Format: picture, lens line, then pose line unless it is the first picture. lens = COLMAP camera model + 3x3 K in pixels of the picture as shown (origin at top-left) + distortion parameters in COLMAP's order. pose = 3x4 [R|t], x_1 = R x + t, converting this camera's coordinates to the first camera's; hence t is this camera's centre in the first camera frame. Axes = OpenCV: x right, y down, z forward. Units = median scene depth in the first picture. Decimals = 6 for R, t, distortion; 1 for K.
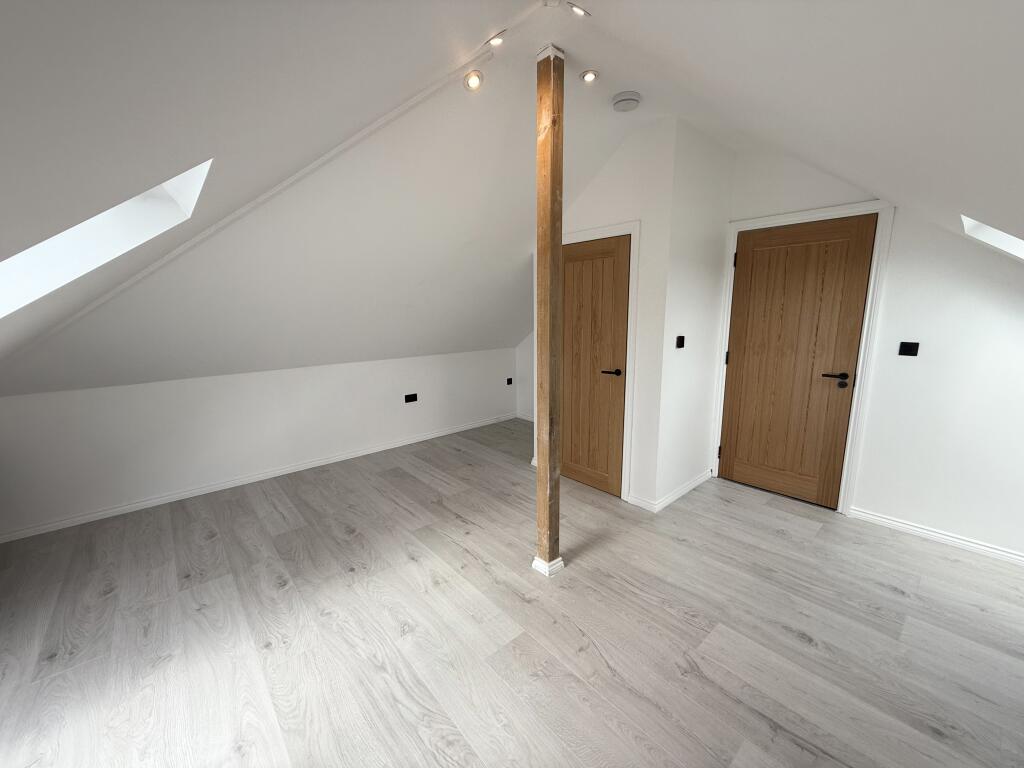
lens RADIAL K [[408.8, 0, 513.5], [0, 408.8, 383.4], [0, 0, 1]] dist [0.000495, -0.000233]
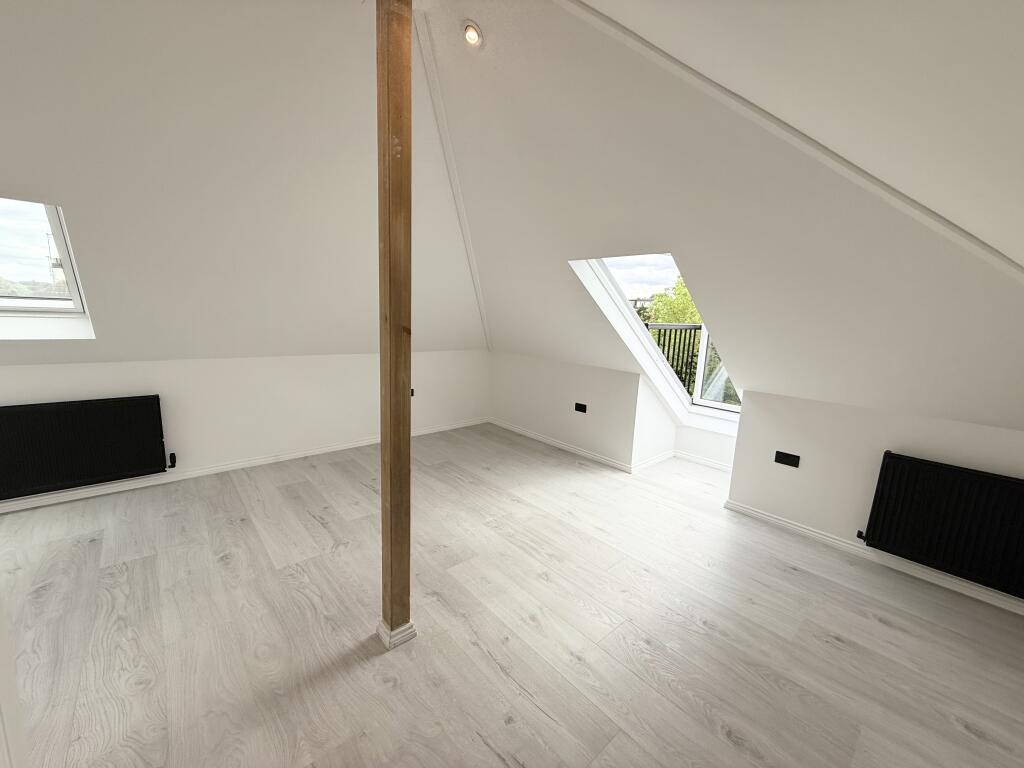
lens RADIAL K [[408.8, 0, 510.6], [0, 408.8, 384.0], [0, 0, 1]] dist [0.000495, -0.000233]
pose [[-0.999539, -0.029077, -0.008689, -0.125487], [-0.030292, 0.938696, 0.343413, -0.302858], [-0.001829, 0.343518, -0.939144, 1.761038]]
